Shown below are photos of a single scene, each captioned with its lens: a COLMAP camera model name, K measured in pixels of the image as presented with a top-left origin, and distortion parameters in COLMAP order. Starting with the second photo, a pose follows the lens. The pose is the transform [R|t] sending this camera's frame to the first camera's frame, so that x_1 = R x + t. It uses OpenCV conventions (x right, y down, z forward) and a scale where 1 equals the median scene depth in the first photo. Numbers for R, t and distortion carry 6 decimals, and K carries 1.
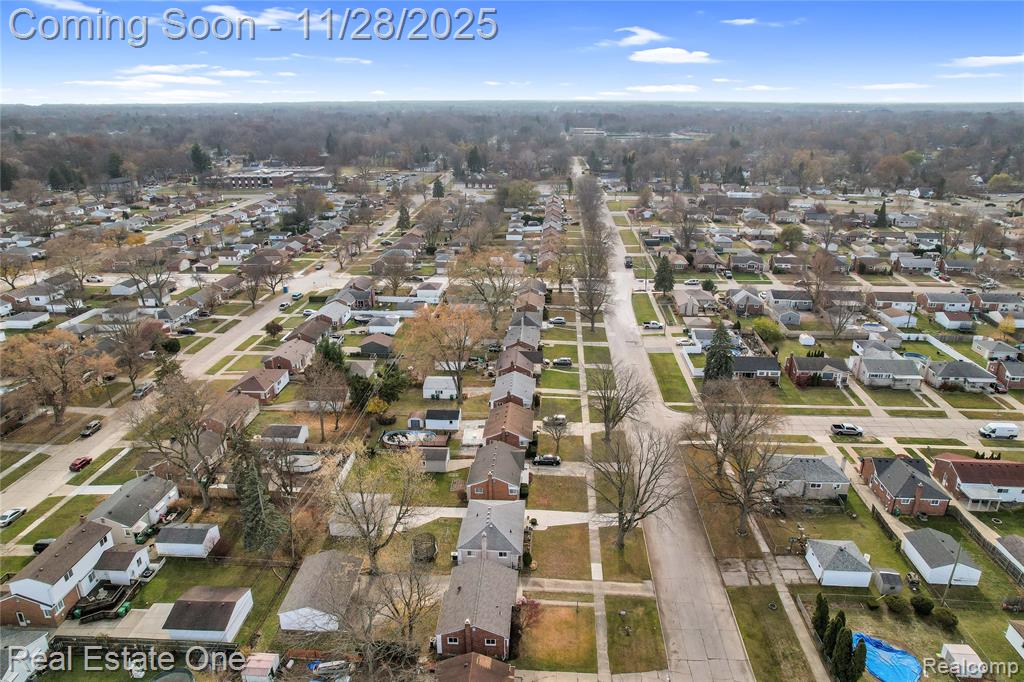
lens RADIAL K [[663.5, 0, 509.1], [0, 663.5, 344.7], [0, 0, 1]] dist [-0.022099, 0.019766]
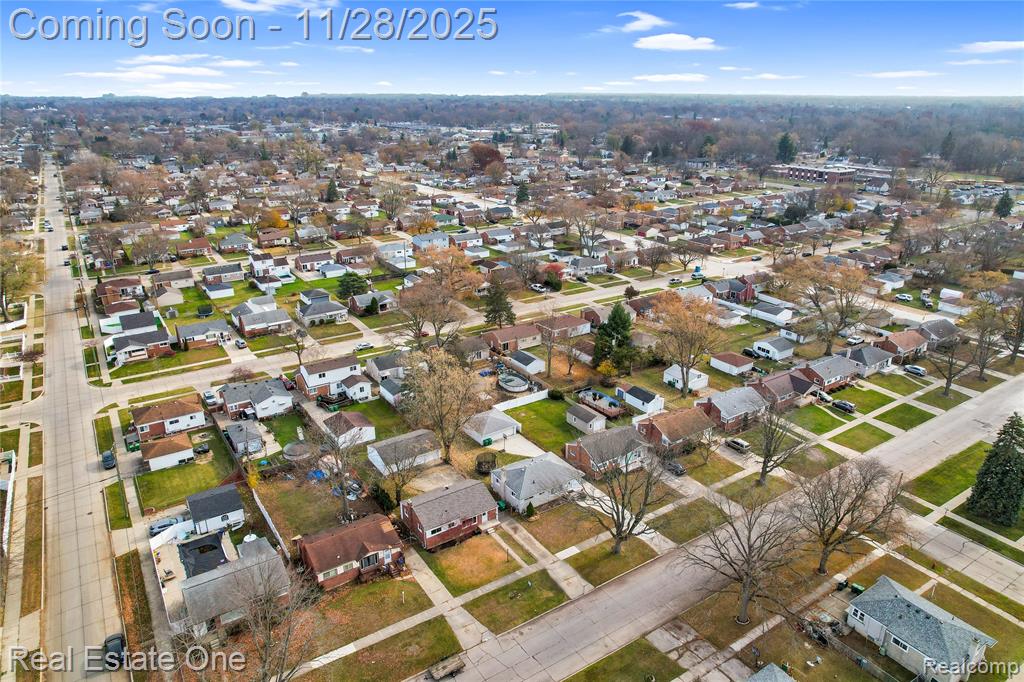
lens RADIAL K [[663.5, 0, 508.0], [0, 663.5, 336.1], [0, 0, 1]] dist [-0.022099, 0.019766]
pose [[0.618547, 0.284019, -0.732620, 0.378024], [-0.284638, 0.950052, 0.127993, -0.040803], [0.732380, 0.129362, 0.668495, 0.108950]]
